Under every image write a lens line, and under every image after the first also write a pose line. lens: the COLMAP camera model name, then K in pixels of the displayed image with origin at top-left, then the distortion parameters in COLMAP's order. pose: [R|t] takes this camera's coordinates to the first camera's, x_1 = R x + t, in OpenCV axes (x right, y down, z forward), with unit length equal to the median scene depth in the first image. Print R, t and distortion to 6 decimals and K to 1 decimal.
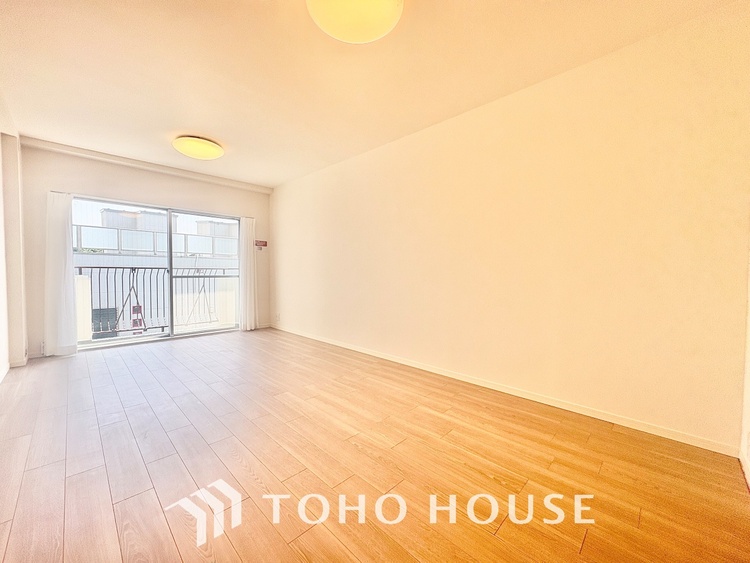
lens RADIAL K [[298.7, 0, 374.7], [0, 298.7, 281.2], [0, 0, 1]] dist [0.002024, -0.000221]
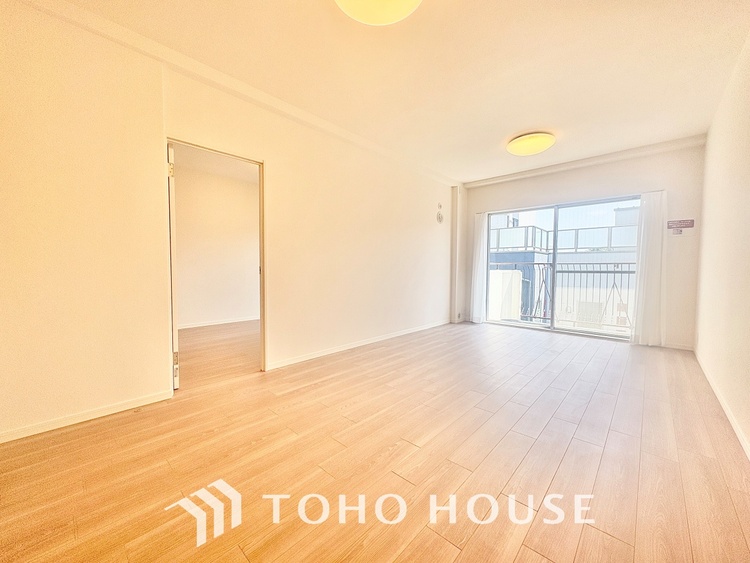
lens RADIAL K [[298.7, 0, 375.3], [0, 298.7, 281.4], [0, 0, 1]] dist [0.002024, -0.000221]
pose [[0.035368, 0.040862, -0.998539, 0.464193], [-0.035188, 0.998595, 0.039618, 0.000144], [0.998755, 0.033735, 0.036757, 0.486600]]
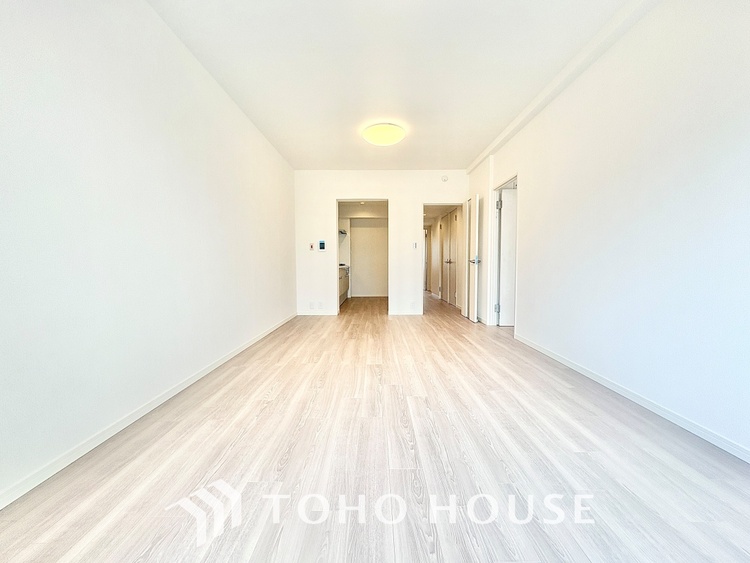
lens RADIAL K [[298.7, 0, 377.3], [0, 298.7, 281.7], [0, 0, 1]] dist [0.002024, -0.000221]
pose [[-0.706634, -0.043497, 0.706241, -0.826392], [0.020197, 0.996462, 0.081580, -0.003556], [-0.707291, 0.071911, -0.703255, 1.337452]]
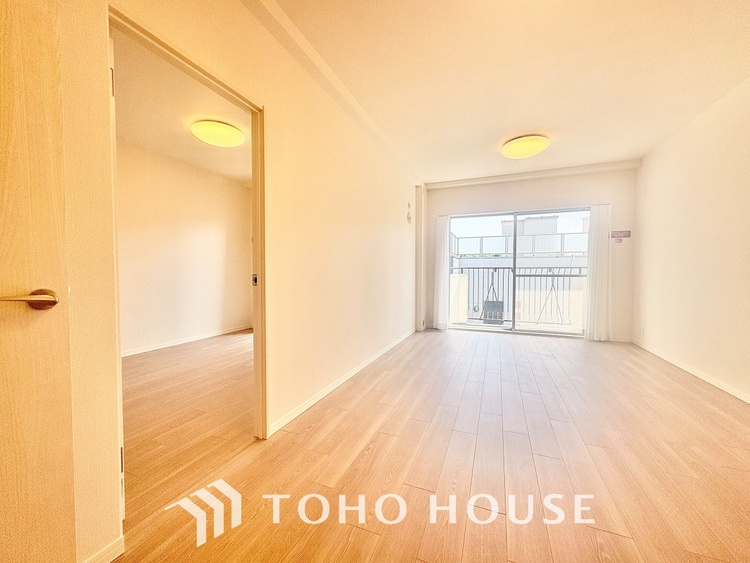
lens RADIAL K [[298.7, 0, 375.8], [0, 298.7, 282.2], [0, 0, 1]] dist [0.002024, -0.000221]
pose [[0.383635, 0.028056, -0.923059, 0.171309], [-0.026104, 0.999468, 0.019529, 0.001818], [0.923116, 0.016603, 0.384163, 0.176615]]
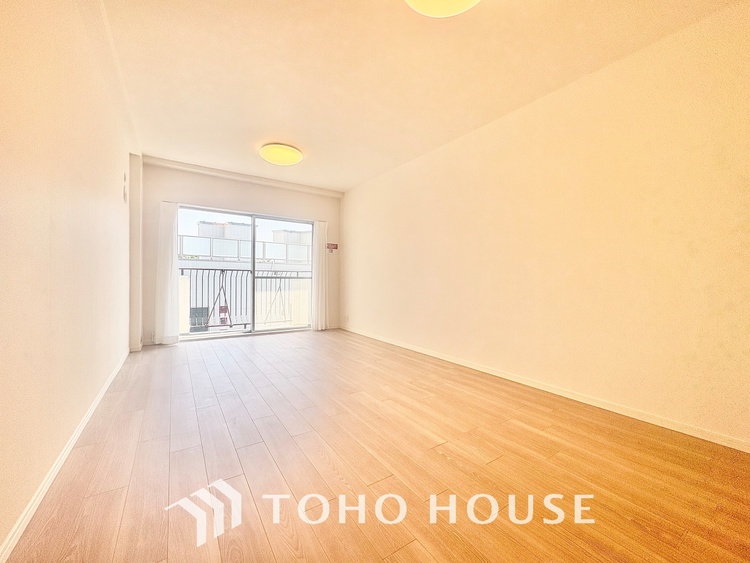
lens RADIAL K [[298.7, 0, 375.3], [0, 298.7, 281.6], [0, 0, 1]] dist [0.002024, -0.000221]
pose [[0.980124, 0.007483, -0.198244, -0.049596], [-0.012095, 0.999683, -0.022063, 0.027987], [0.198016, 0.024023, 0.979904, 0.039352]]
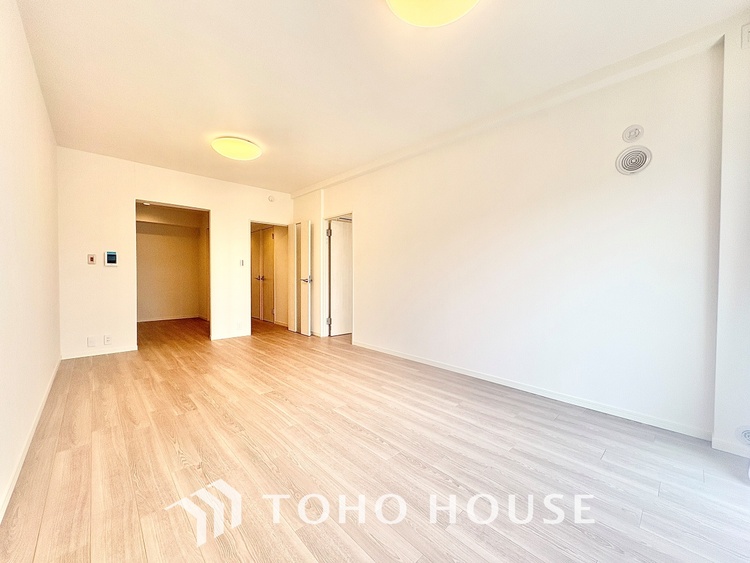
lens RADIAL K [[298.7, 0, 376.1], [0, 298.7, 280.2], [0, 0, 1]] dist [0.002024, -0.000221]
pose [[-0.999504, -0.010444, 0.029705, -0.556627], [-0.009163, 0.999036, 0.042938, -0.045158], [-0.030125, 0.042645, -0.998636, 1.555268]]
